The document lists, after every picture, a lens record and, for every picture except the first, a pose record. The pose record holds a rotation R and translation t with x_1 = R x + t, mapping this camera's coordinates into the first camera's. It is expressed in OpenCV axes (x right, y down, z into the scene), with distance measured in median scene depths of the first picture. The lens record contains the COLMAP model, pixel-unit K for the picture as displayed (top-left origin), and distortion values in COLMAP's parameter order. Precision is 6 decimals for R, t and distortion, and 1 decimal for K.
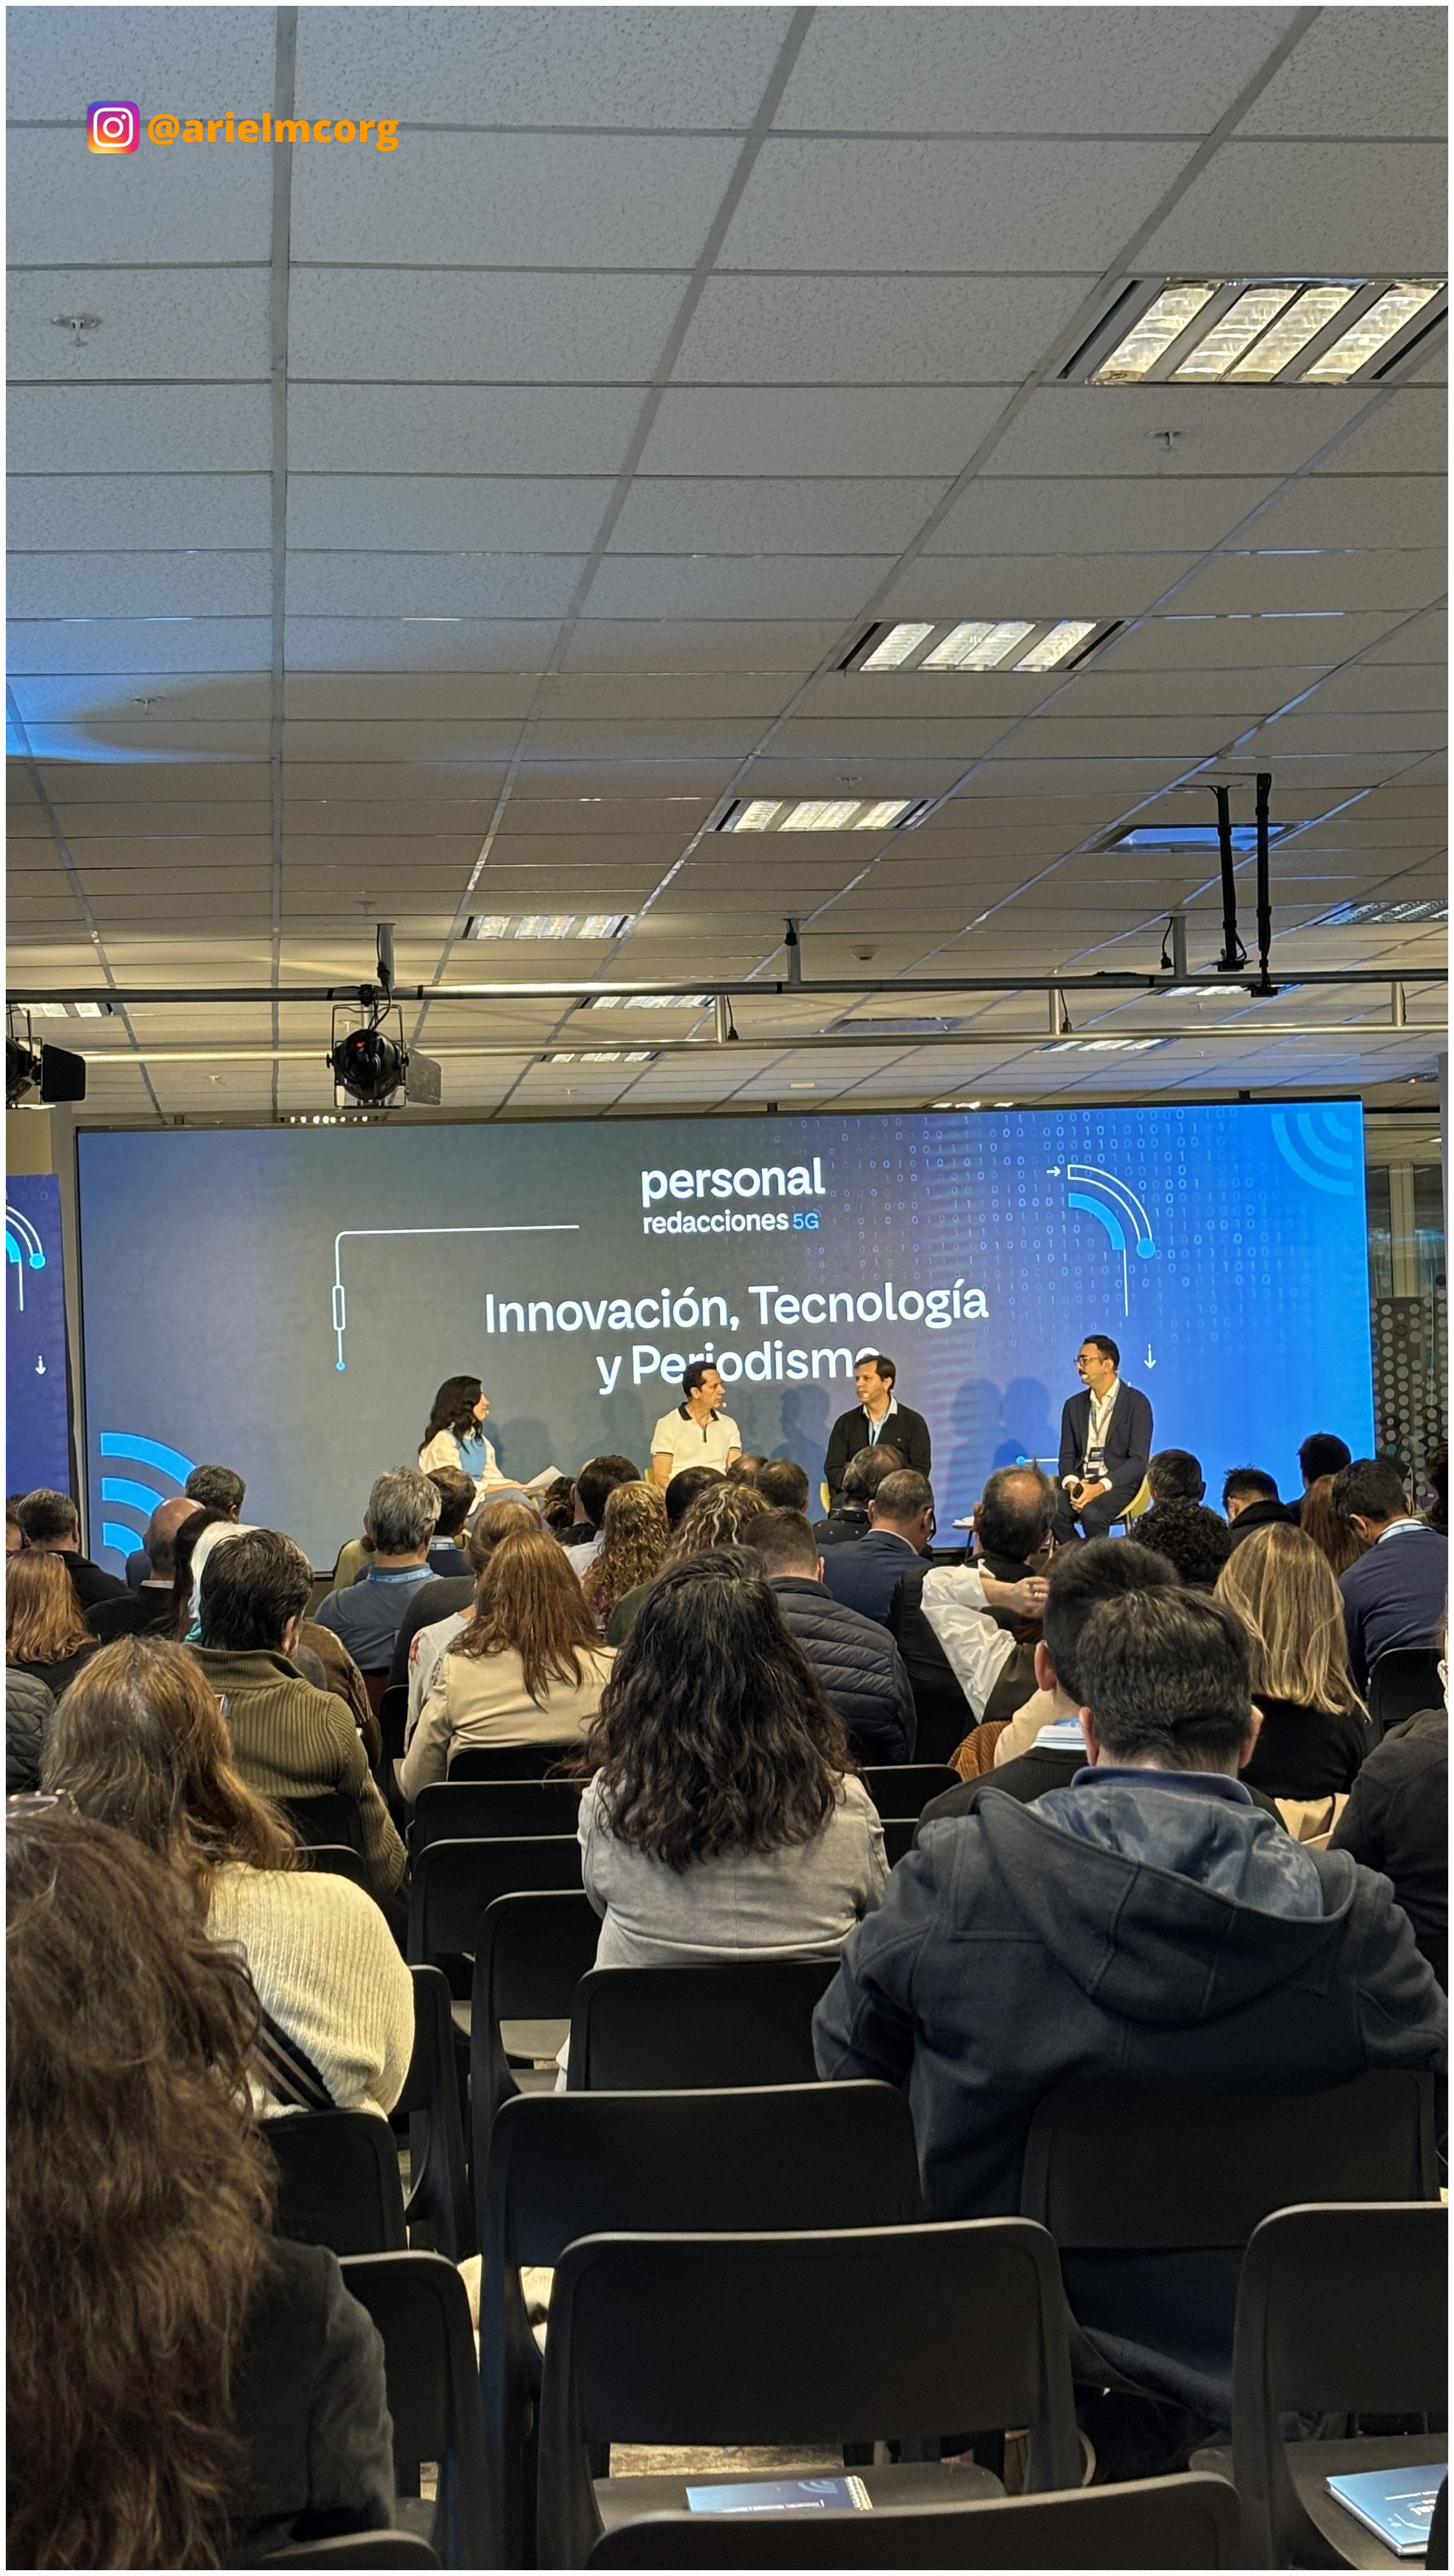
lens RADIAL K [[3684.0, 0, 700.8], [0, 3684.0, 1291.8], [0, 0, 1]] dist [0.148368, 0.000000]
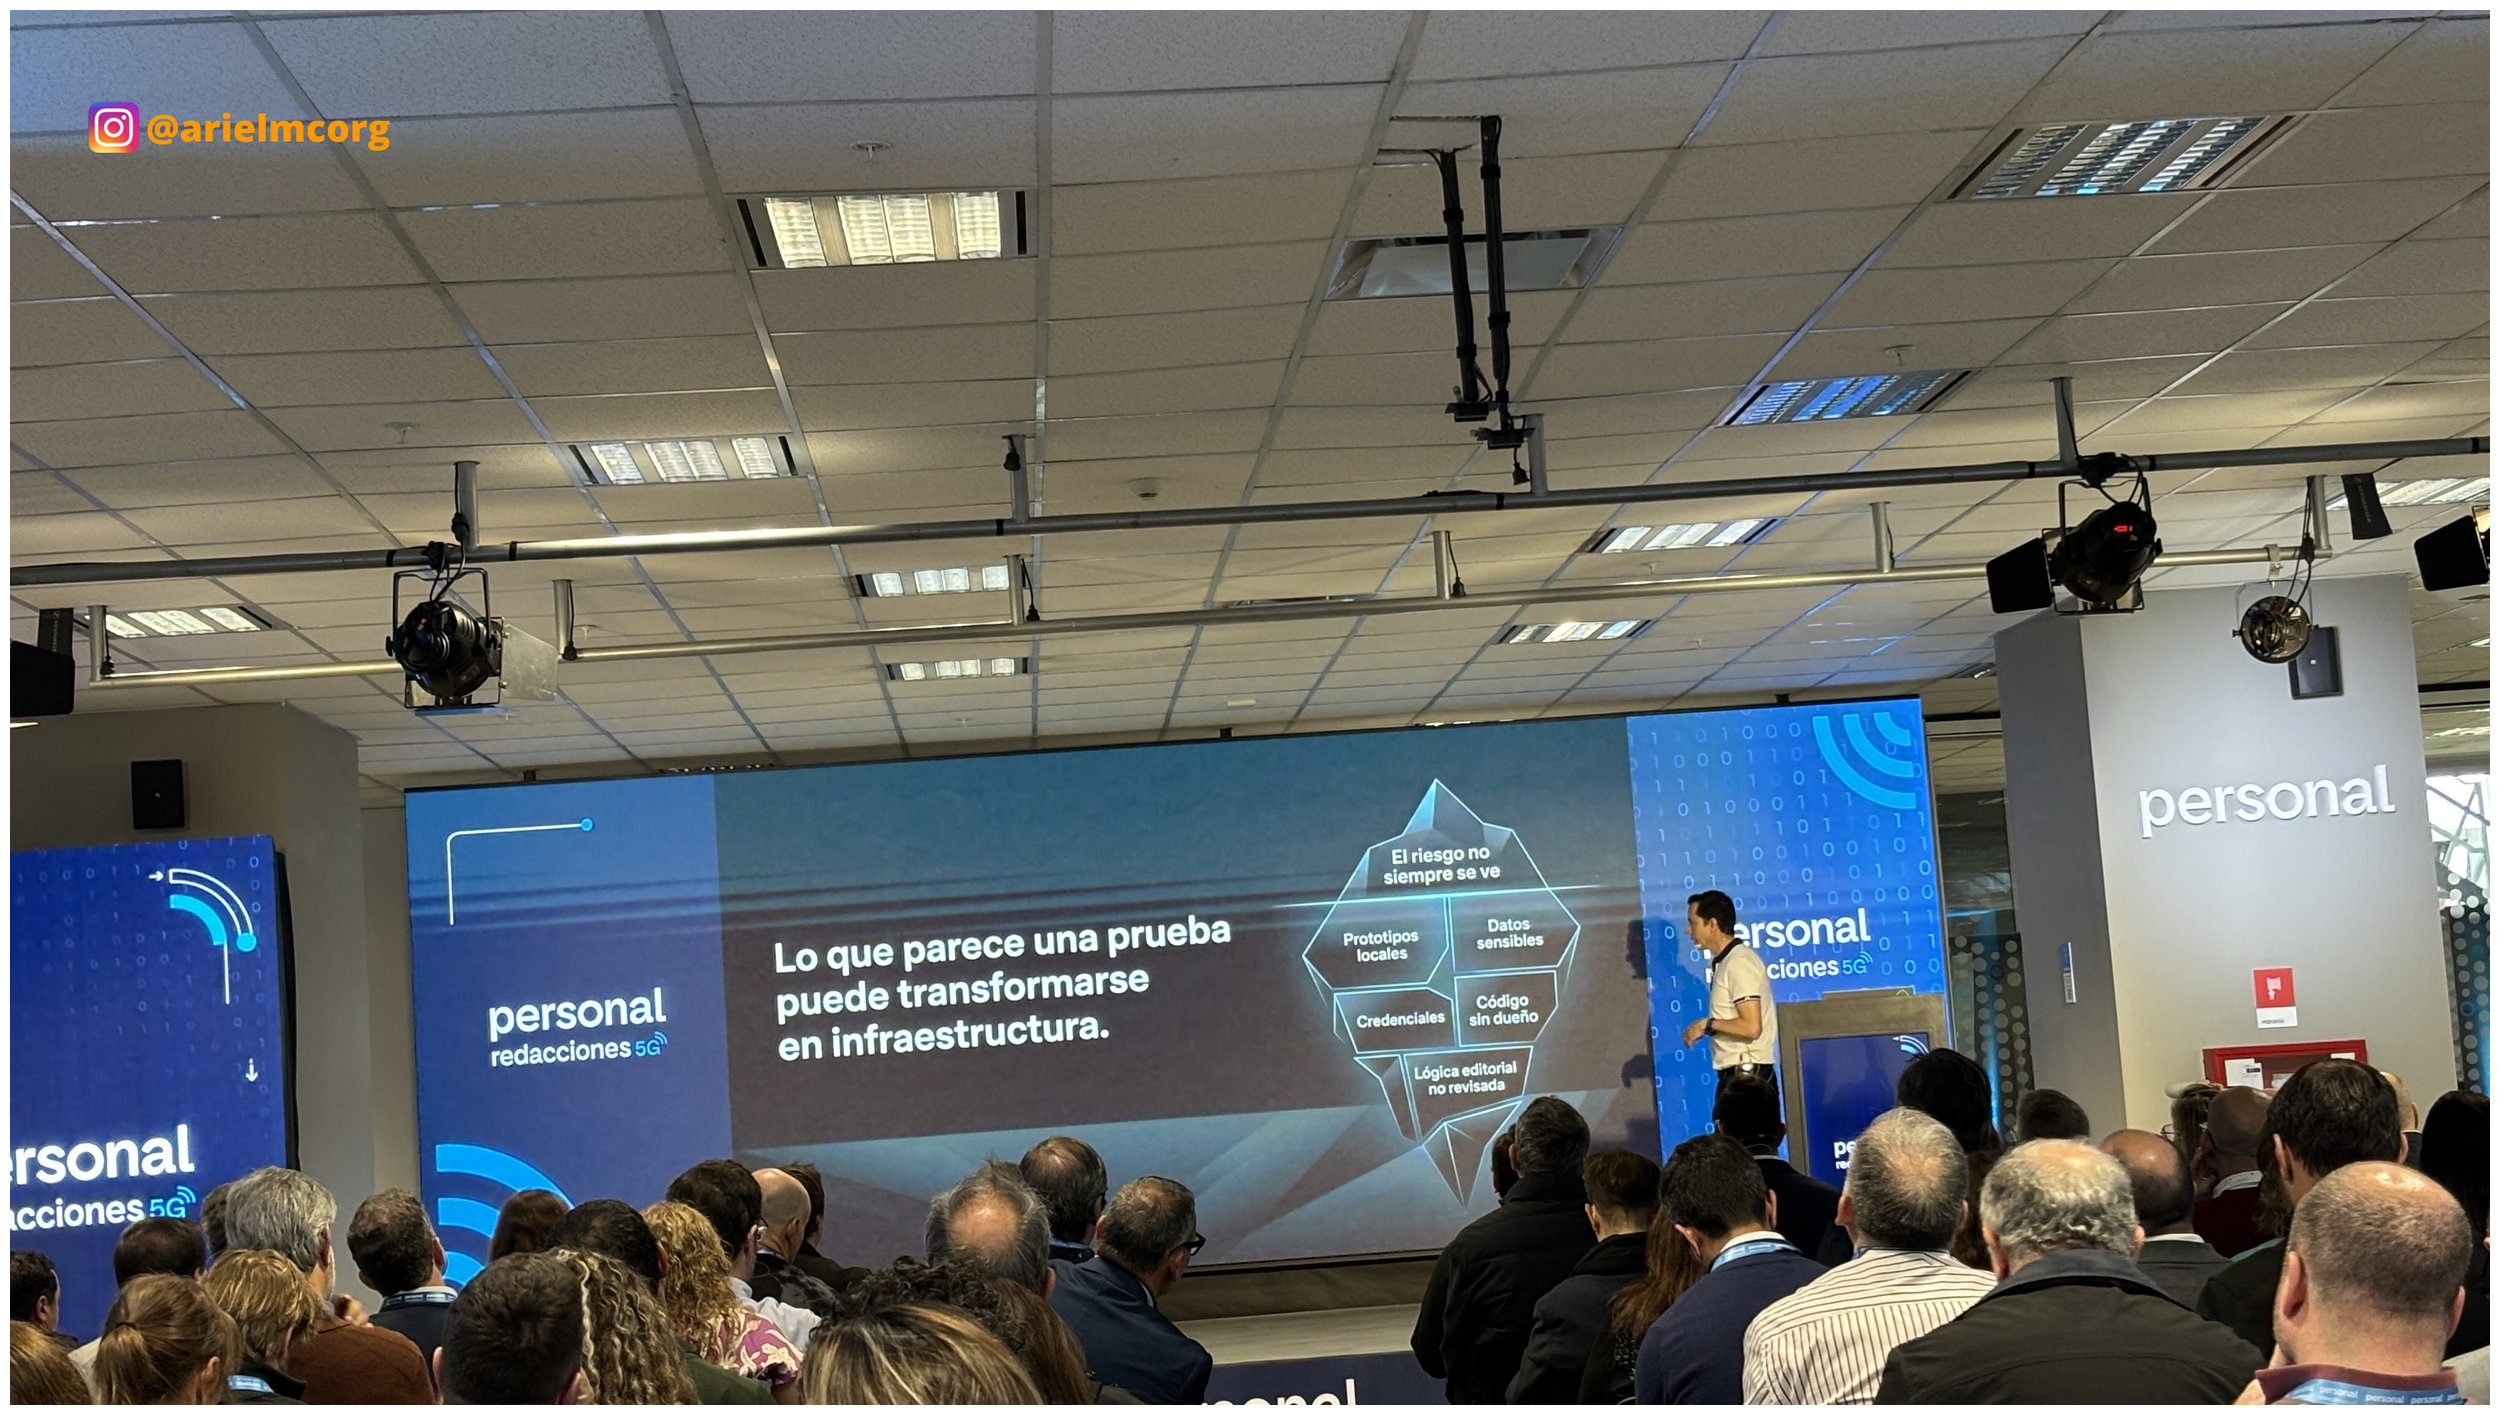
lens RADIAL K [[3575.4, 0, 1255.1], [0, 3575.4, 748.0], [0, 0, 1]] dist [0.148368, 0.000000]
pose [[0.997979, -0.039399, -0.049859, 0.068634], [0.036158, 0.997274, -0.064324, 0.006982], [0.052258, 0.062391, 0.996683, 0.179253]]
